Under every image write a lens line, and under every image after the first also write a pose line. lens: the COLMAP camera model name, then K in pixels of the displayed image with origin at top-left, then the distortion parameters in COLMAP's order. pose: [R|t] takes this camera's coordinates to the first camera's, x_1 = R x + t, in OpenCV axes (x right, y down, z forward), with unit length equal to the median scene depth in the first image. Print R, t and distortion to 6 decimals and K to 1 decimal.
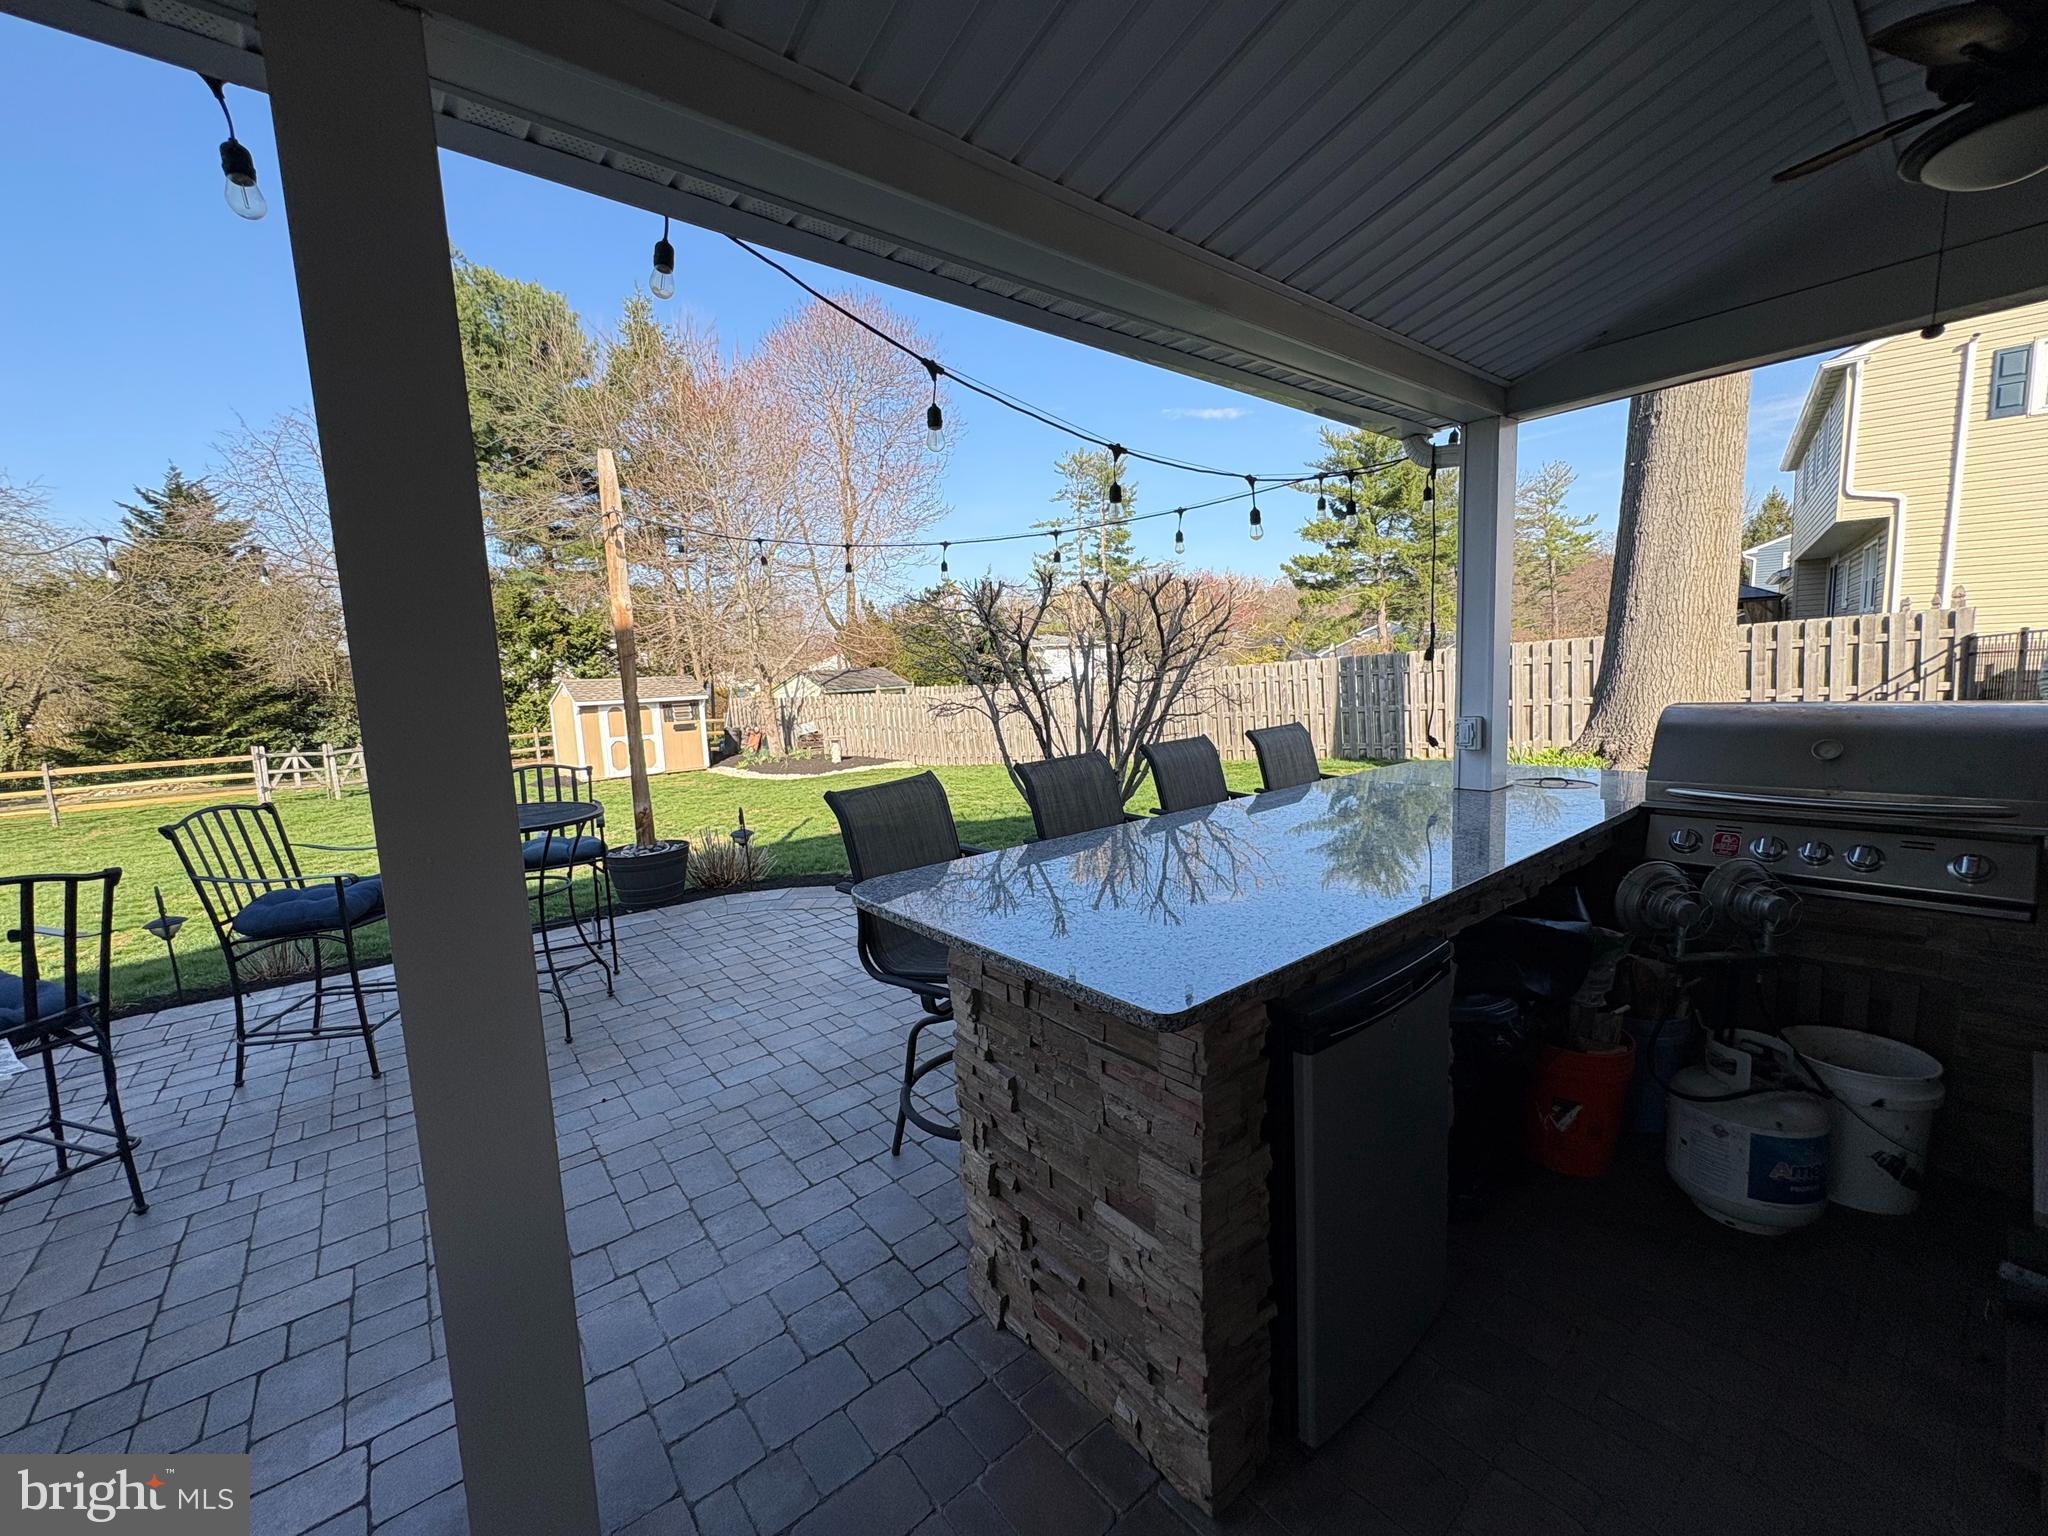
lens RADIAL K [[823.7, 0, 1024.0], [0, 823.7, 768.0], [0, 0, 1]] dist [-0.000728, -0.000079]
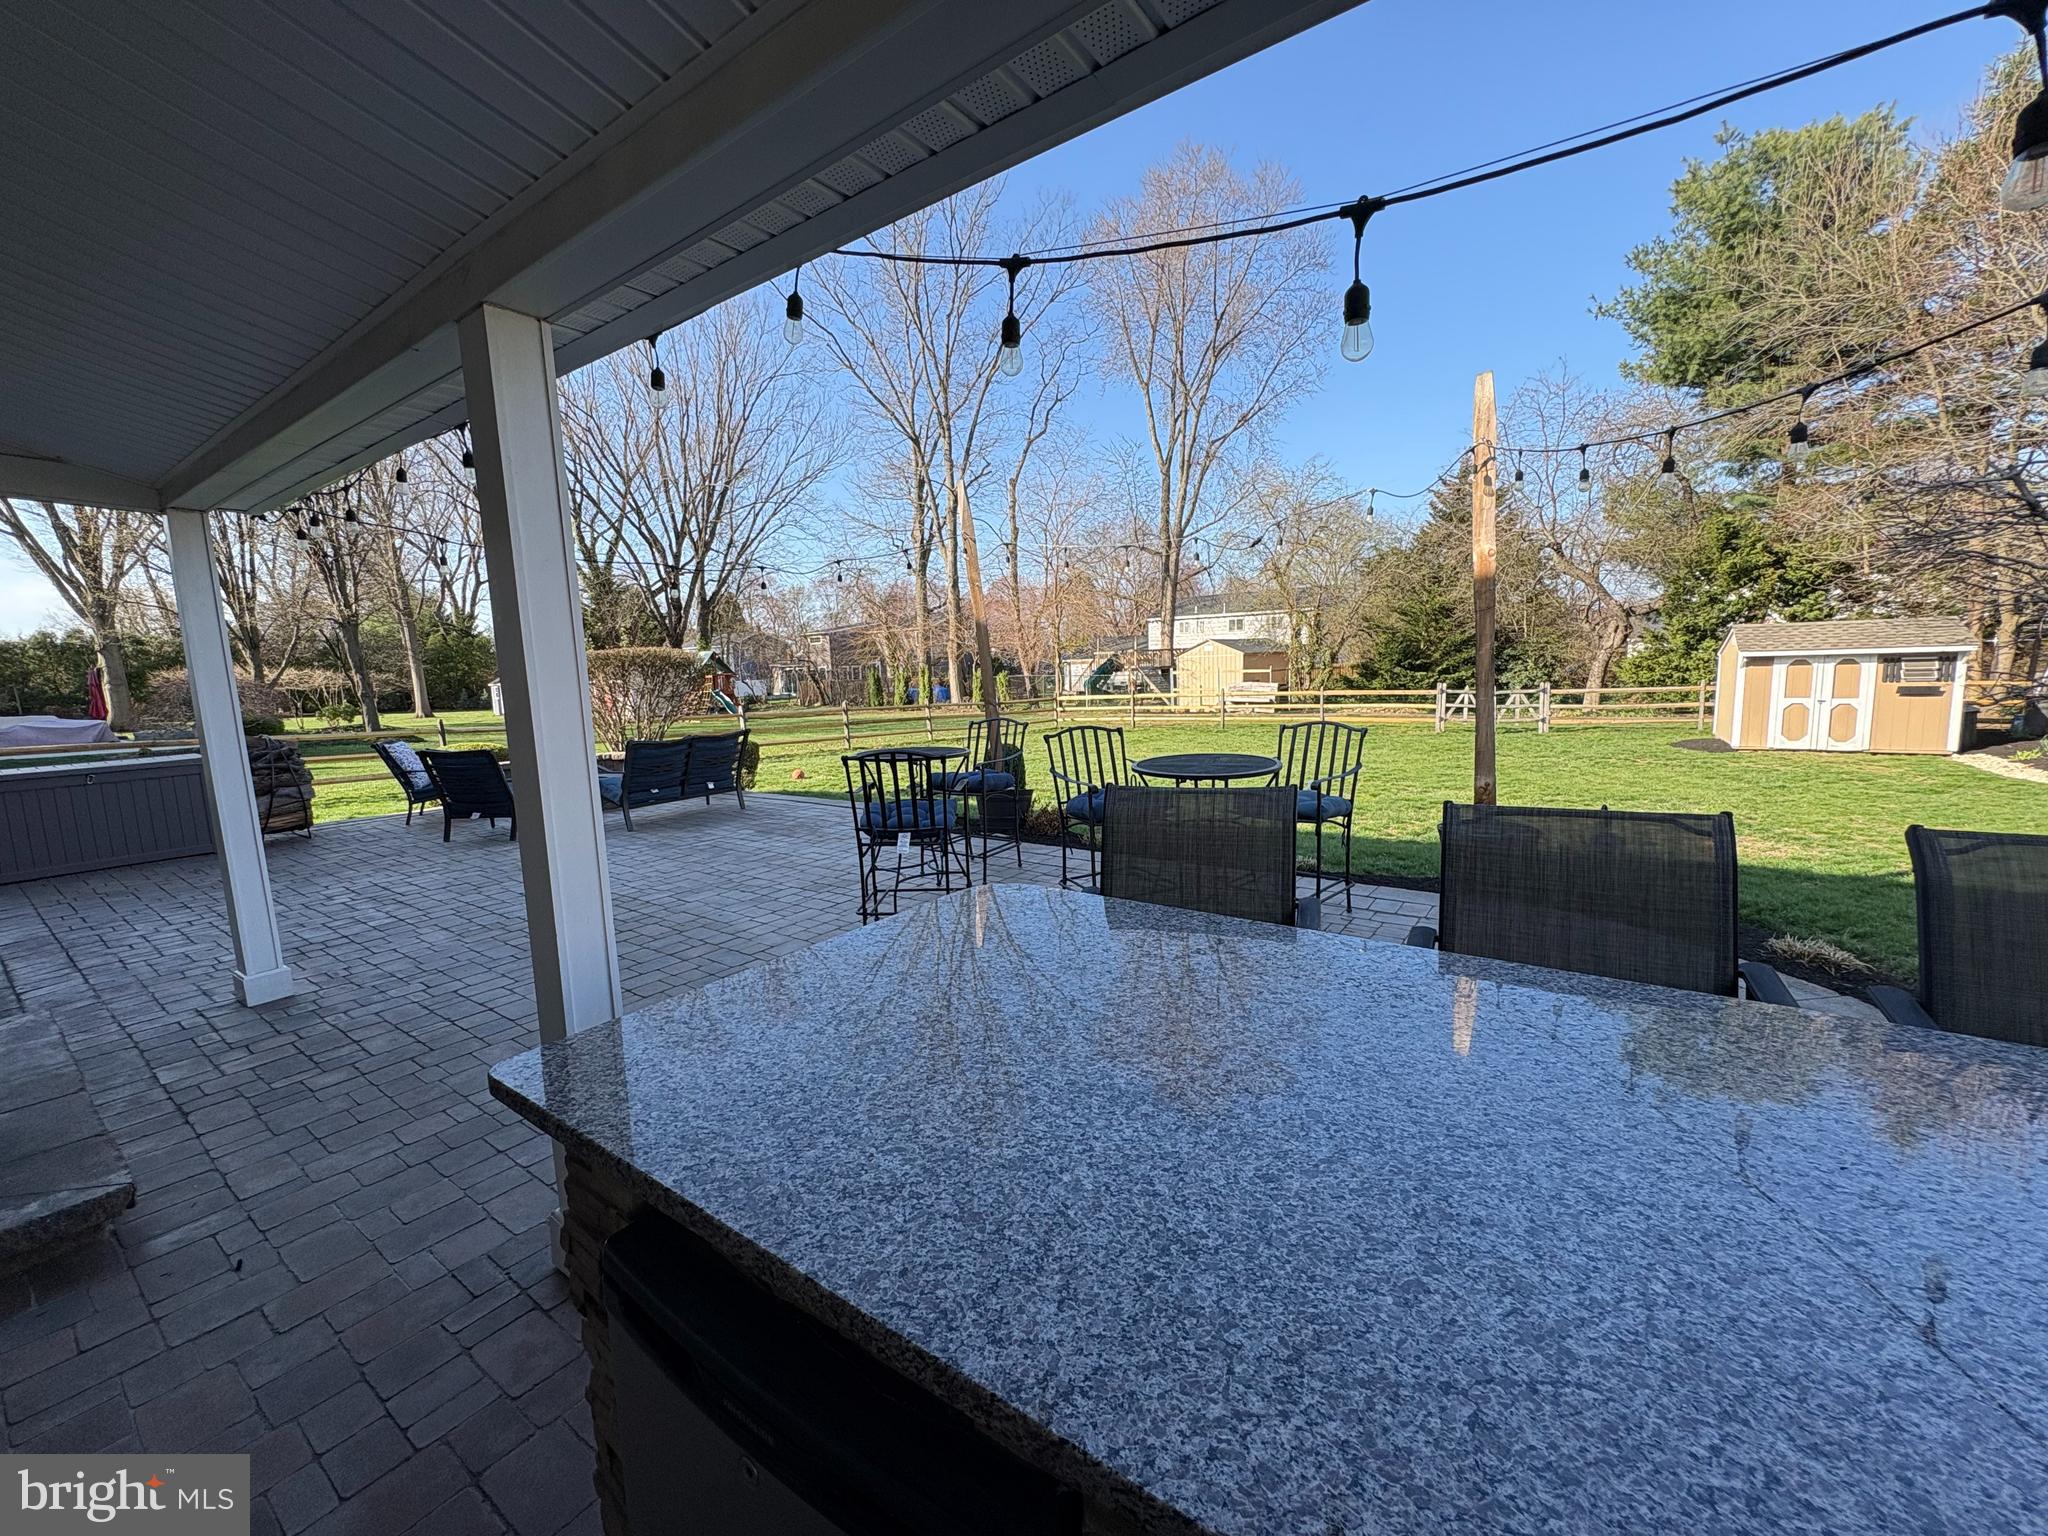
lens RADIAL K [[823.7, 0, 1024.0], [0, 823.7, 768.0], [0, 0, 1]] dist [-0.000728, -0.000079]
pose [[0.252831, 0.157057, -0.954678, 0.075523], [-0.090743, 0.986236, 0.138217, -0.013116], [0.963246, 0.051684, 0.263603, 0.087702]]
